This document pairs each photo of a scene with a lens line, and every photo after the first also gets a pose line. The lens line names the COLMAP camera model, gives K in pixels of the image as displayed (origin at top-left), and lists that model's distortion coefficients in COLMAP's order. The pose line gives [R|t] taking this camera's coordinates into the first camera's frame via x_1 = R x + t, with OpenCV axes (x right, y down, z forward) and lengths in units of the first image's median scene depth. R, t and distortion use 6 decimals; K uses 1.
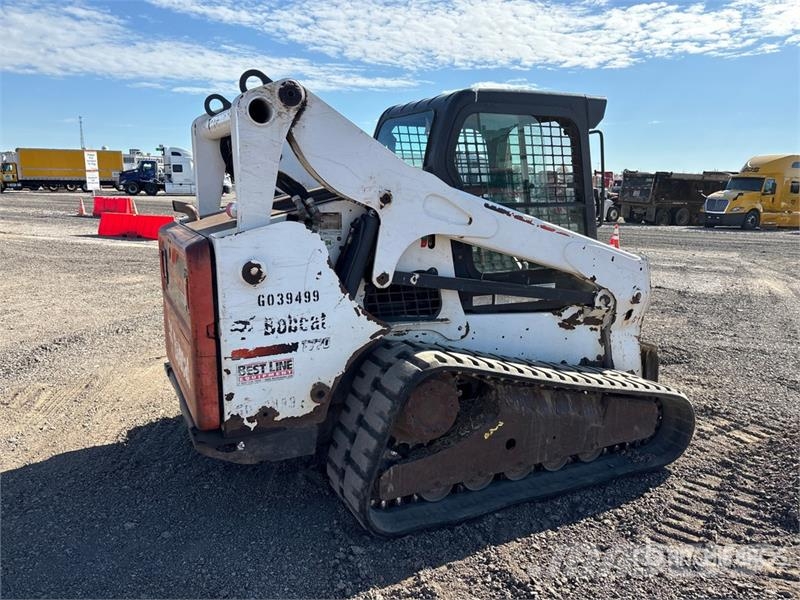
lens RADIAL K [[604.0, 0, 397.8], [0, 604.0, 297.2], [0, 0, 1]] dist [0.041179, -0.036323]
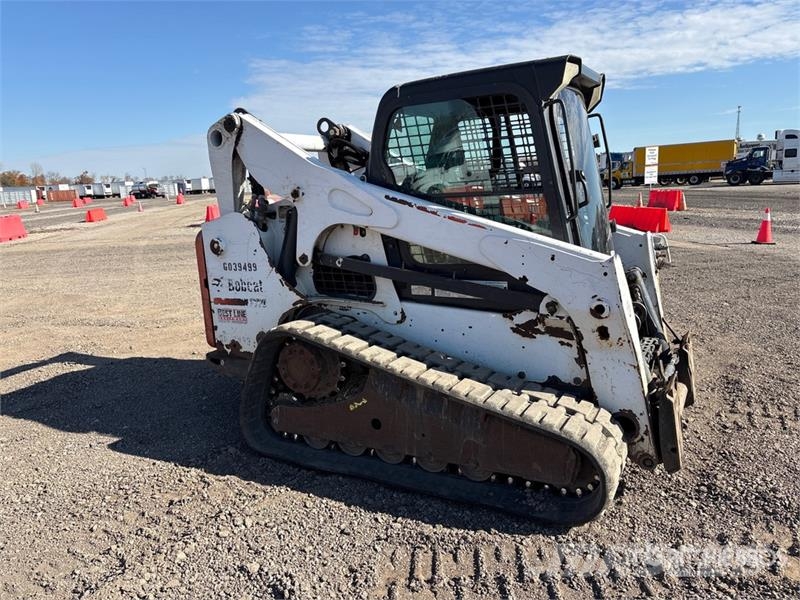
lens RADIAL K [[599.5, 0, 397.7], [0, 599.5, 305.9], [0, 0, 1]] dist [0.083935, -0.096644]
pose [[0.570770, 0.121038, -0.812140, 1.034734], [-0.099871, 0.991966, 0.077650, -0.047285], [0.815013, 0.036789, 0.578273, 0.417680]]
